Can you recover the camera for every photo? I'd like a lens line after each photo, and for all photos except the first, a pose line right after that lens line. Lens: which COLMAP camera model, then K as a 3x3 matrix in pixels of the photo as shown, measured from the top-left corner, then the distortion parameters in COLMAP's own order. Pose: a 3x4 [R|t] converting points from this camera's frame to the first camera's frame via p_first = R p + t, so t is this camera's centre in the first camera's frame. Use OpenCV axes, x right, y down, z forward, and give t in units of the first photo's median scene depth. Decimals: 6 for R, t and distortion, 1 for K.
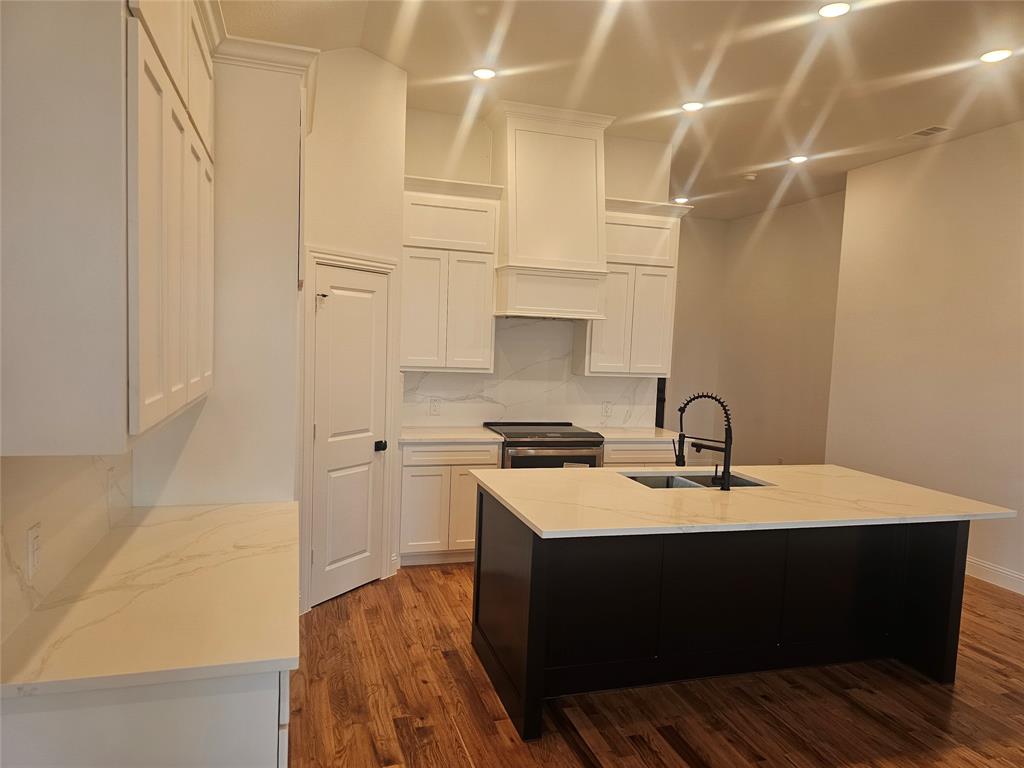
lens RADIAL K [[687.6, 0, 509.4], [0, 687.6, 393.0], [0, 0, 1]] dist [0.065269, -0.067642]
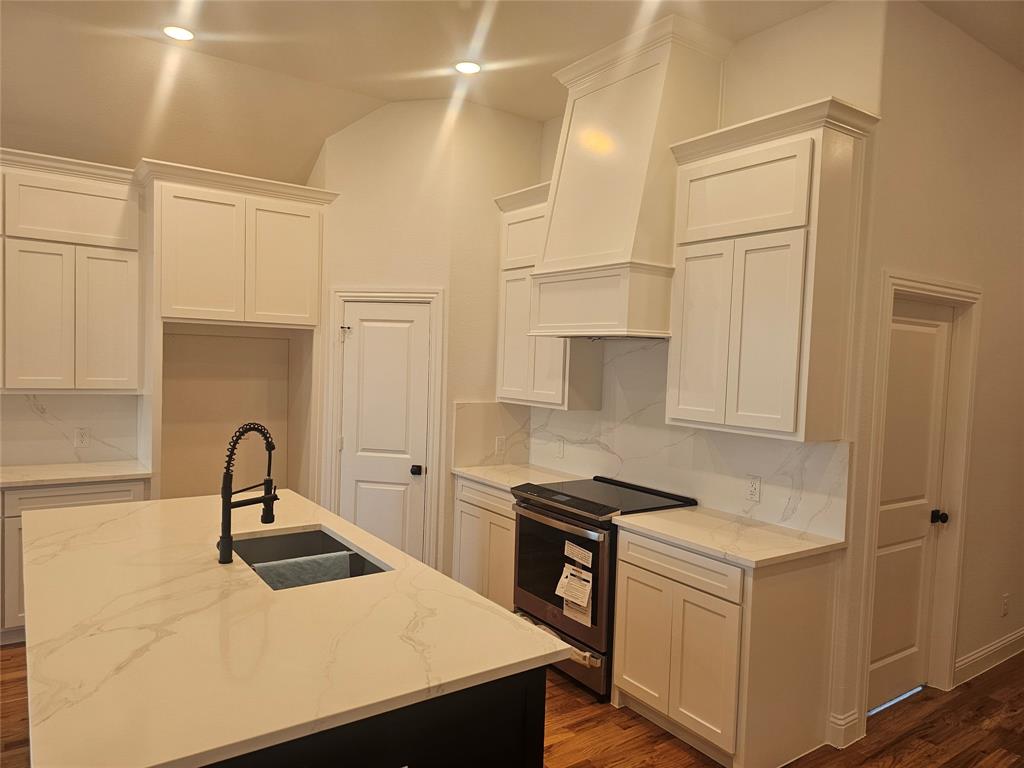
lens RADIAL K [[687.6, 0, 509.4], [0, 687.6, 393.0], [0, 0, 1]] dist [0.065269, -0.067642]
pose [[0.311293, 0.020348, -0.950096, 0.804546], [-0.097305, 0.995198, -0.010567, -0.038930], [0.945319, 0.095739, 0.311778, 0.779299]]
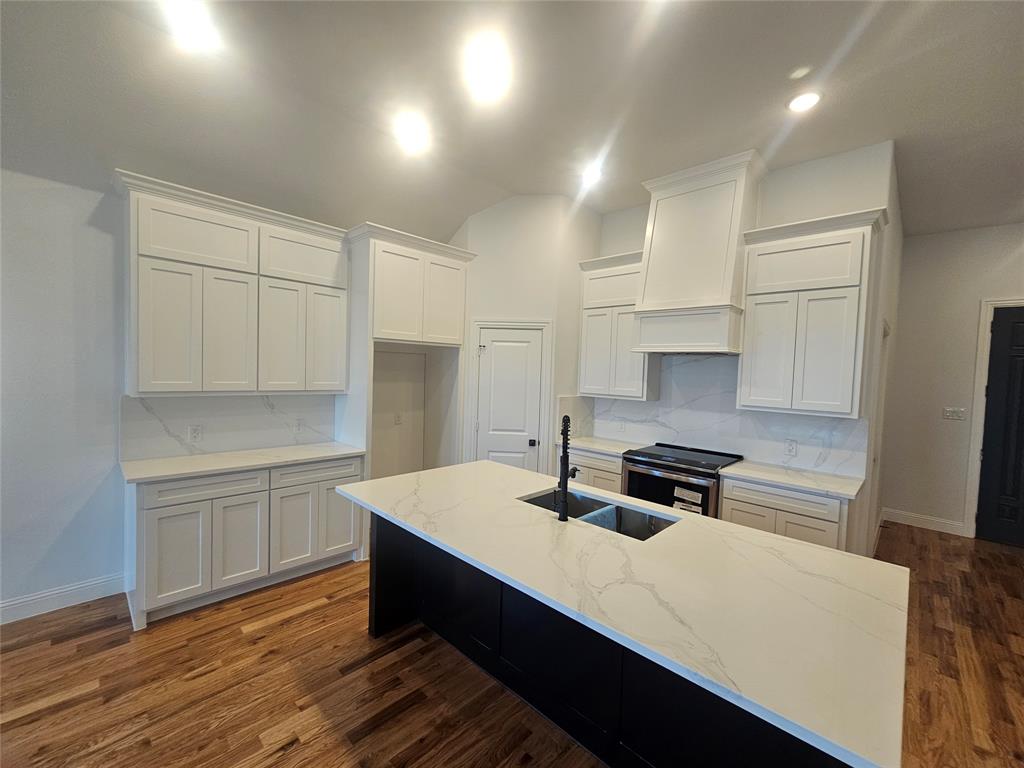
lens RADIAL K [[421.9, 0, 507.5], [0, 421.9, 387.6], [0, 0, 1]] dist [-0.011297, 0.006460]
pose [[0.478545, 0.014092, -0.877950, 0.582613], [-0.083466, 0.996074, -0.029507, -0.011787], [0.874087, 0.087400, 0.477842, 0.484803]]
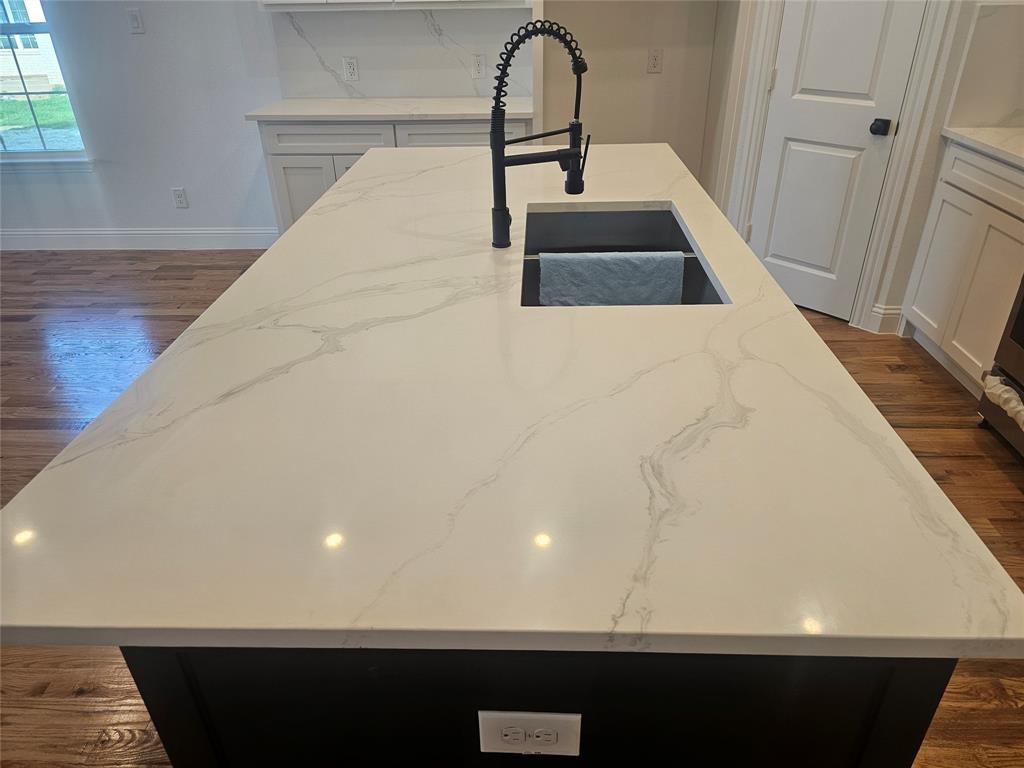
lens RADIAL K [[690.8, 0, 512.0], [0, 690.8, 384.0], [0, 0, 1]] dist [0.062876, -0.074257]
pose [[-0.328820, 0.442638, -0.834236, 0.575786], [-0.067454, 0.870093, 0.488251, -0.011756], [0.941981, 0.216819, -0.256246, 0.869584]]
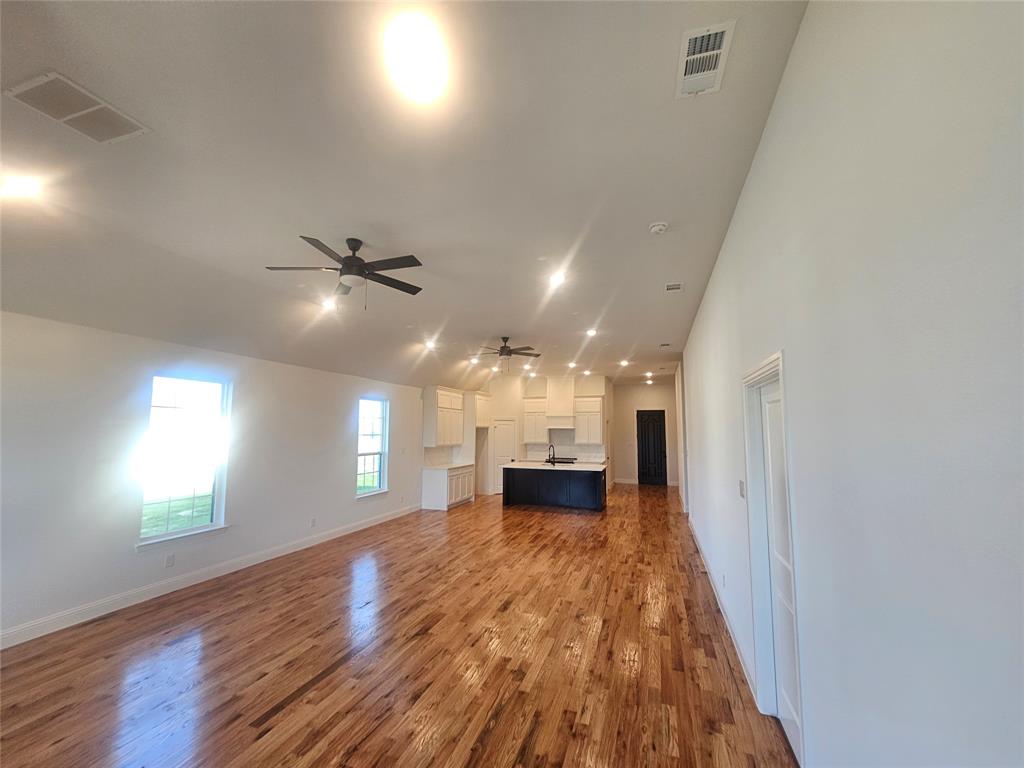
lens RADIAL K [[421.9, 0, 507.5], [0, 421.9, 387.6], [0, 0, 1]] dist [-0.011297, 0.006460]
pose [[0.805430, -0.096360, -0.584805, 1.339130], [-0.018348, 0.982169, -0.187105, 0.119749], [0.592407, 0.161430, 0.789300, -1.148505]]
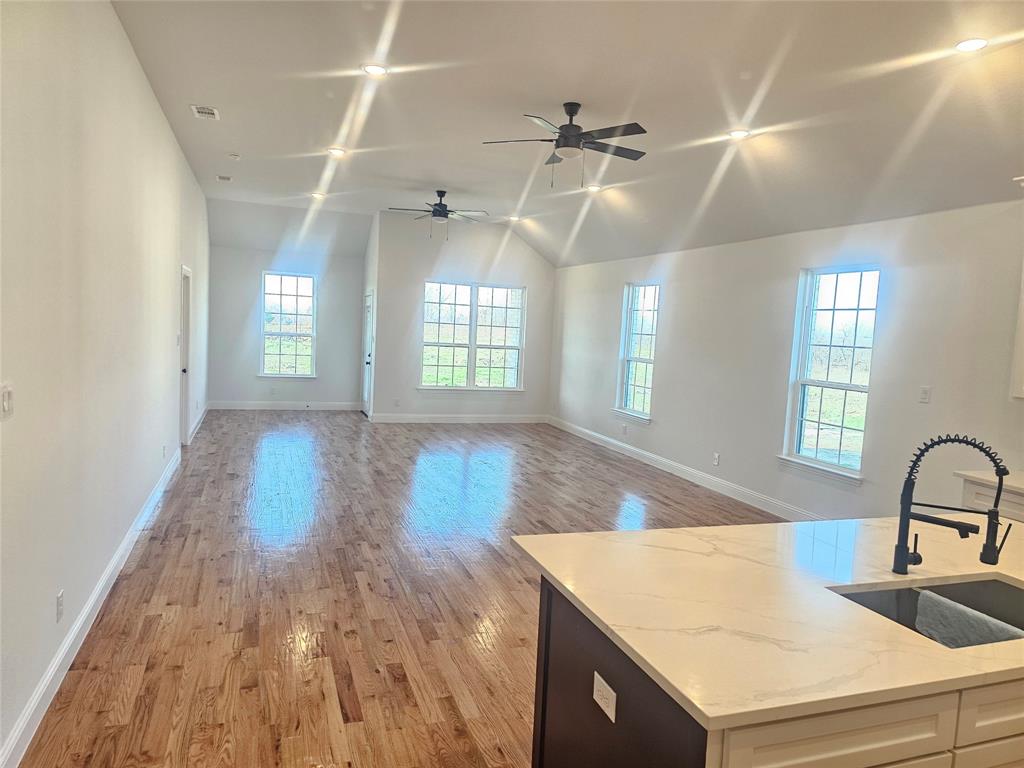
lens RADIAL K [[687.6, 0, 509.4], [0, 687.6, 393.0], [0, 0, 1]] dist [0.065269, -0.067642]
pose [[-0.994764, -0.088616, -0.050901, 0.552840], [-0.096134, 0.980410, 0.171915, -0.082038], [0.034669, 0.175908, -0.983796, 1.218668]]
